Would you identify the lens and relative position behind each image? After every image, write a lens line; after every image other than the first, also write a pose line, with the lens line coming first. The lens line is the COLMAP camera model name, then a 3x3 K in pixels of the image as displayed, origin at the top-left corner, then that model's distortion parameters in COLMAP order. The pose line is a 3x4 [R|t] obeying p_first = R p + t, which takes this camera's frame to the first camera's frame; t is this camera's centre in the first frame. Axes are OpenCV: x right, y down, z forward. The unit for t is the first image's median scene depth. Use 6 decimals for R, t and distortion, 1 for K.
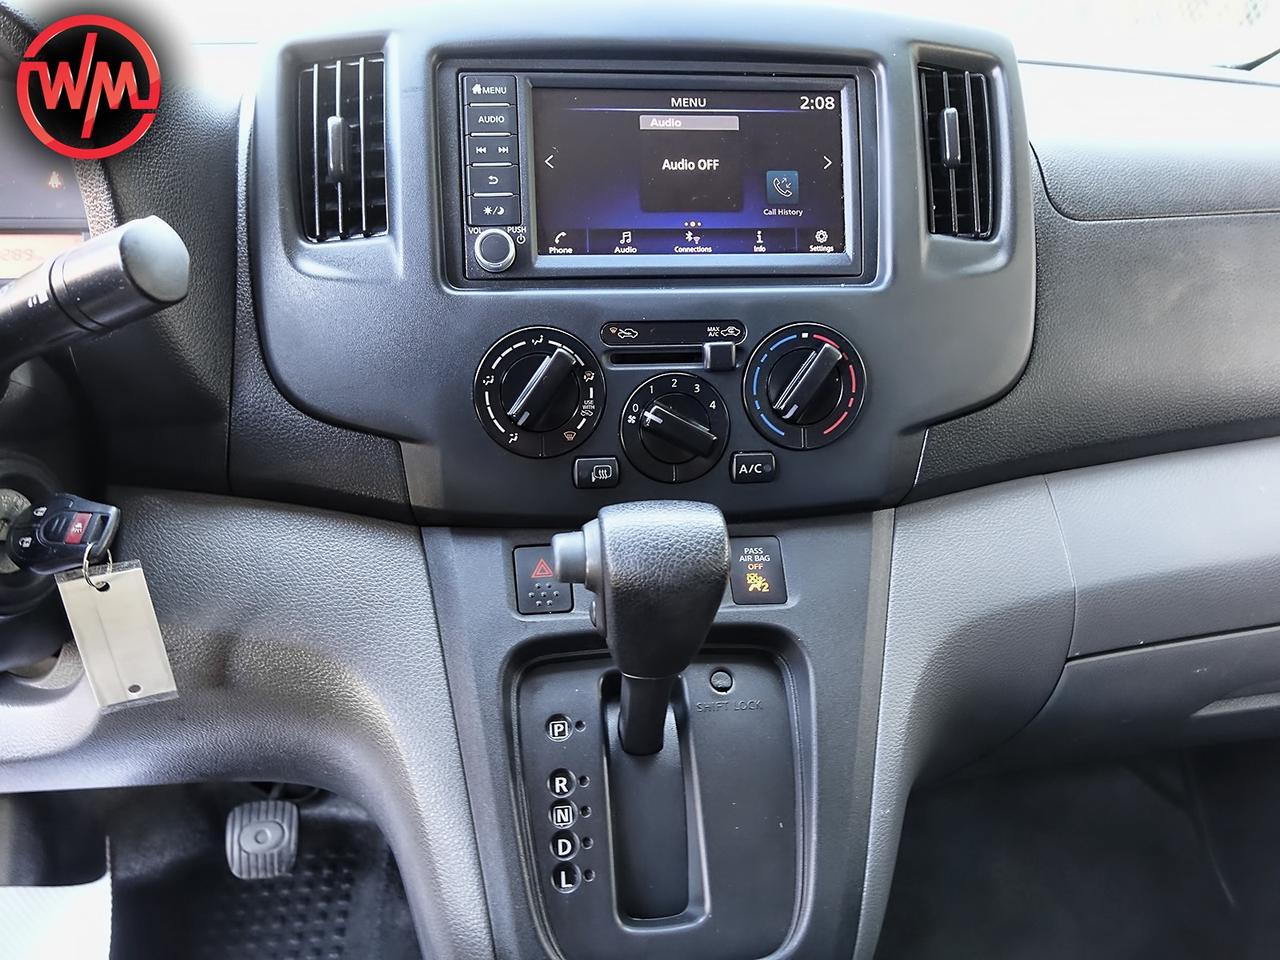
lens RADIAL K [[984.7, 0, 635.4], [0, 984.7, 485.7], [0, 0, 1]] dist [-0.005464, -0.007684]
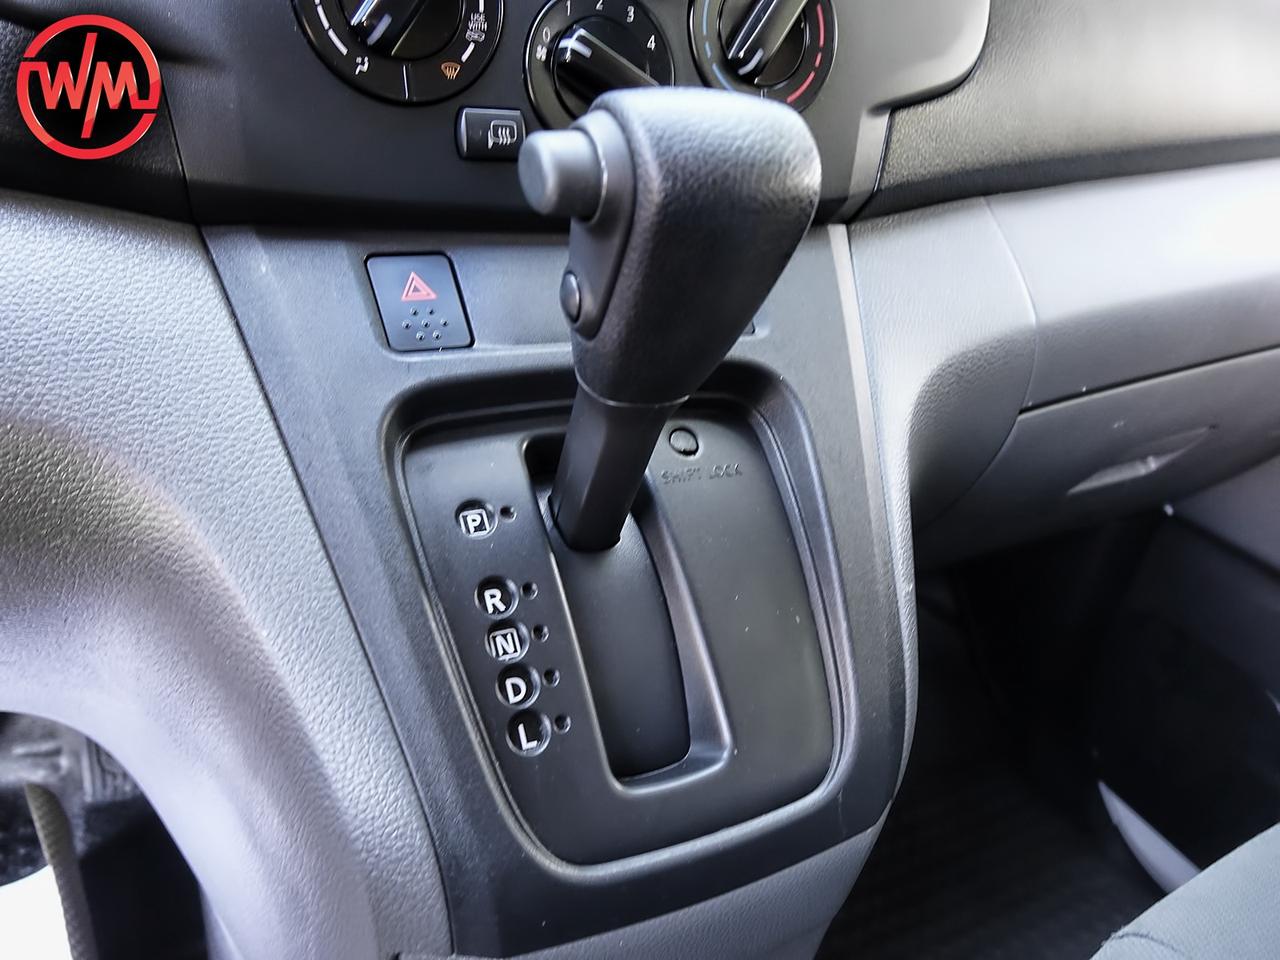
lens RADIAL K [[984.7, 0, 635.4], [0, 984.7, 485.7], [0, 0, 1]] dist [-0.005464, -0.007684]
pose [[0.937934, -0.078159, 0.337891, -0.190447], [0.052986, 0.995131, 0.083107, 0.170223], [-0.342742, -0.060045, 0.937509, 0.345974]]
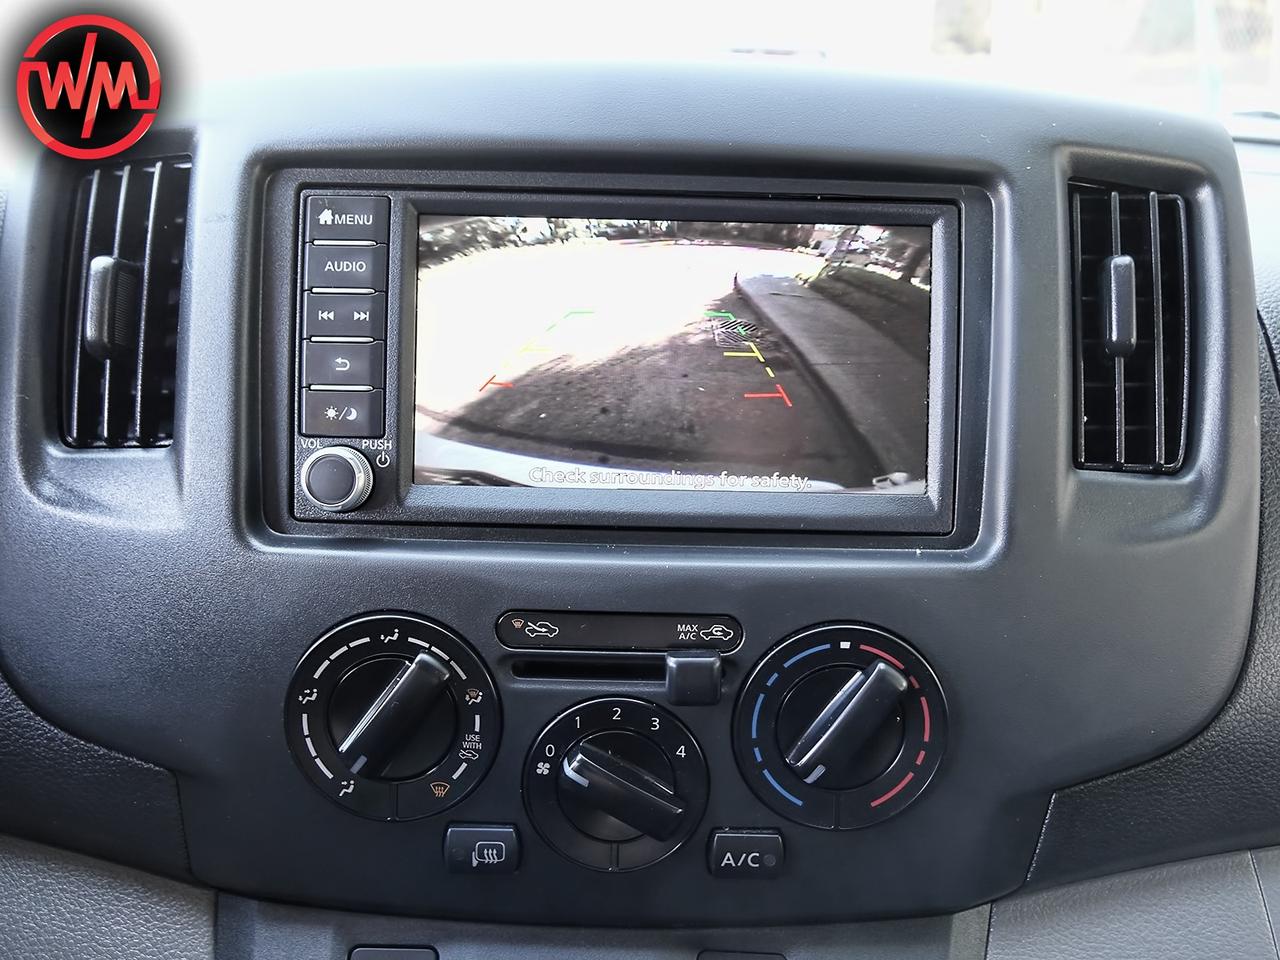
lens RADIAL K [[984.7, 0, 635.4], [0, 984.7, 485.7], [0, 0, 1]] dist [-0.005464, -0.007684]
pose [[0.992075, 0.055578, -0.112683, 0.110666], [-0.057654, 0.998220, -0.015246, -0.234672], [0.111635, 0.021622, 0.993514, 0.407503]]
